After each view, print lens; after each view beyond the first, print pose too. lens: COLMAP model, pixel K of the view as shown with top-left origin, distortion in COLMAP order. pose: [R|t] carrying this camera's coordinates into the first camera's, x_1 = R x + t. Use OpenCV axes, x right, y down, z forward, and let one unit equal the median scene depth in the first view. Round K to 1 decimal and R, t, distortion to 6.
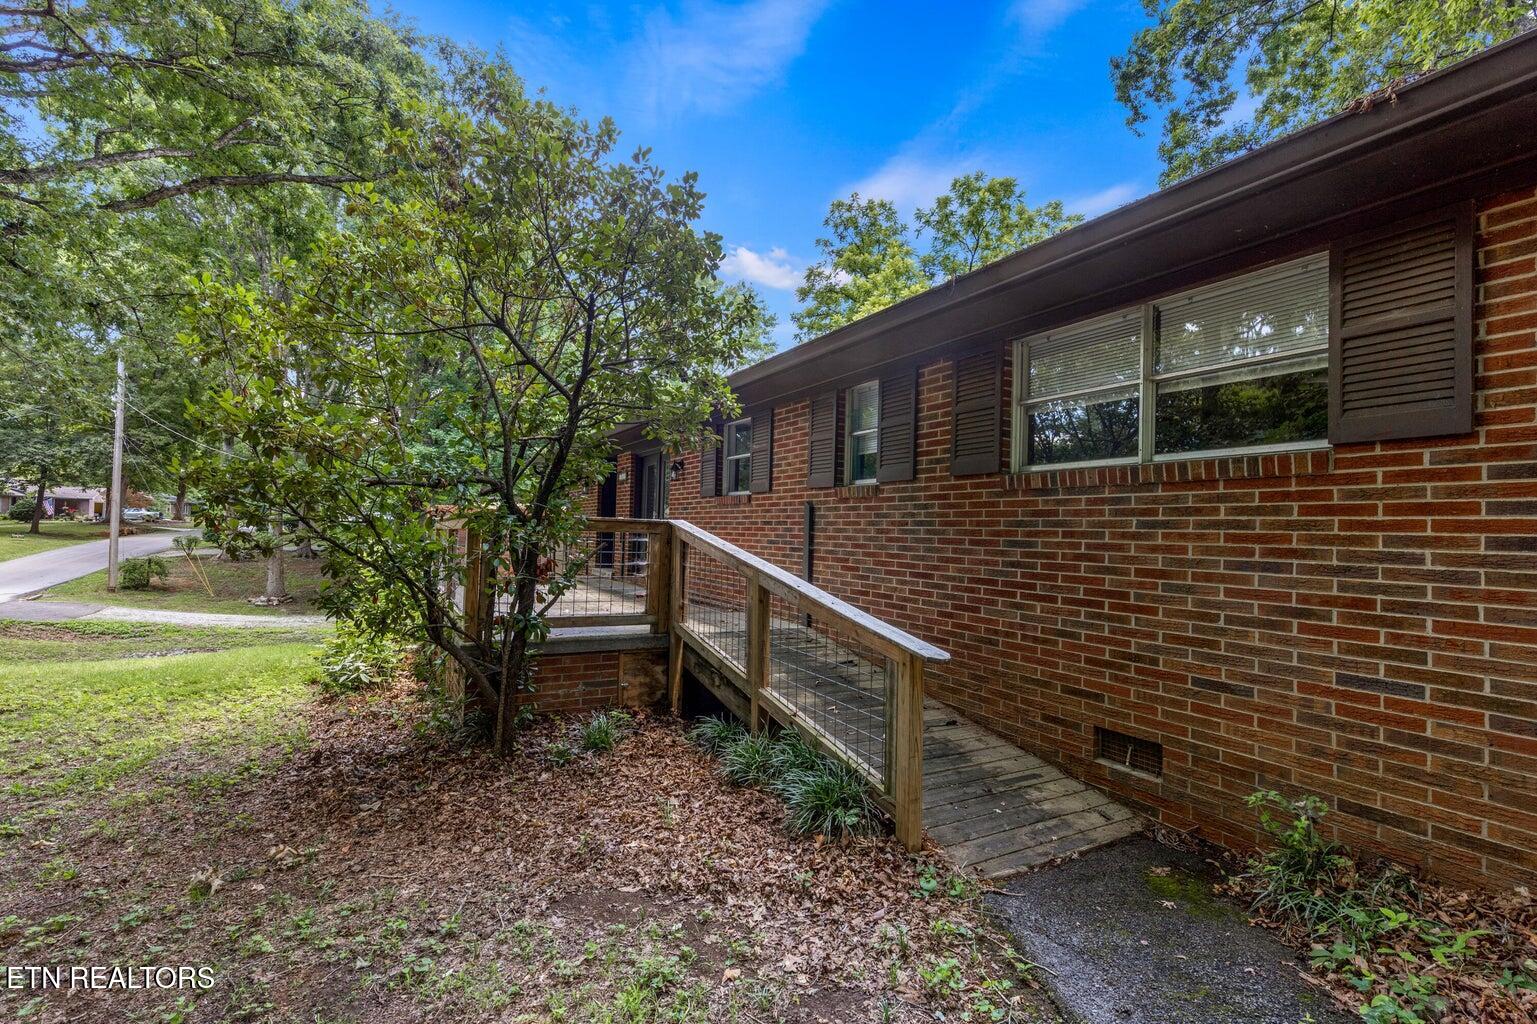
lens RADIAL K [[672.9, 0, 766.9], [0, 672.9, 507.5], [0, 0, 1]] dist [0.005325, -0.000243]
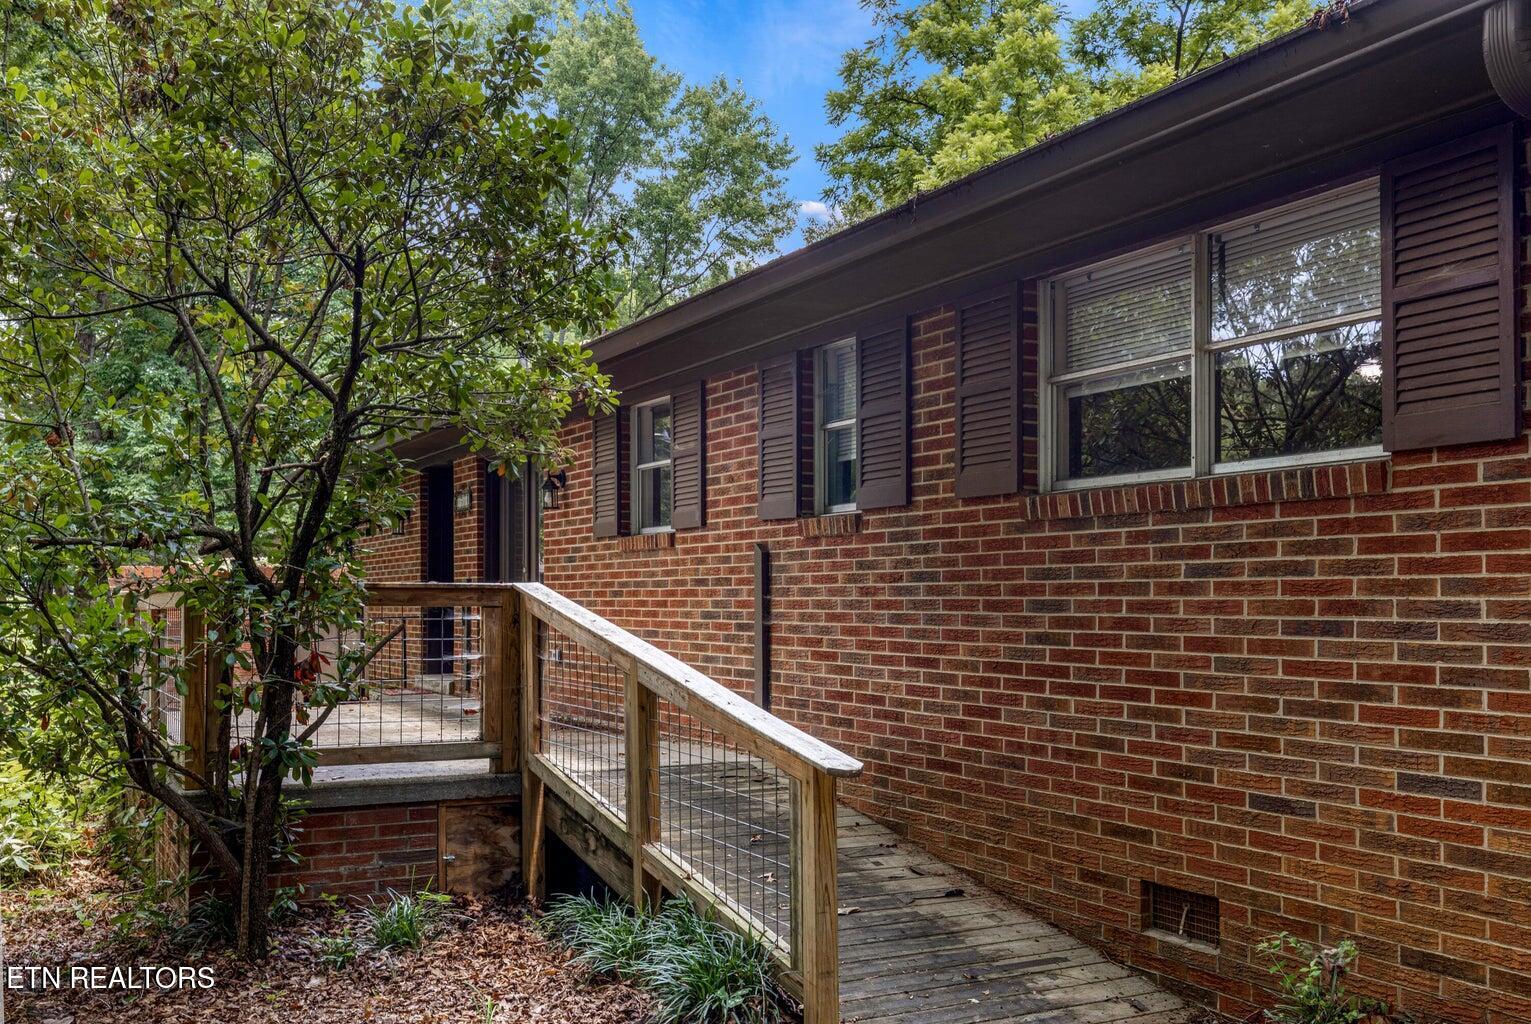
lens RADIAL K [[1453.5, 0, 767.1], [0, 1453.5, 562.0], [0, 0, 1]] dist [0.001588, 0.003042]
pose [[0.999020, -0.031135, -0.031472, 0.154240], [0.031527, 0.999431, 0.012020, -0.011435], [0.031080, -0.013001, 0.999432, -0.364344]]
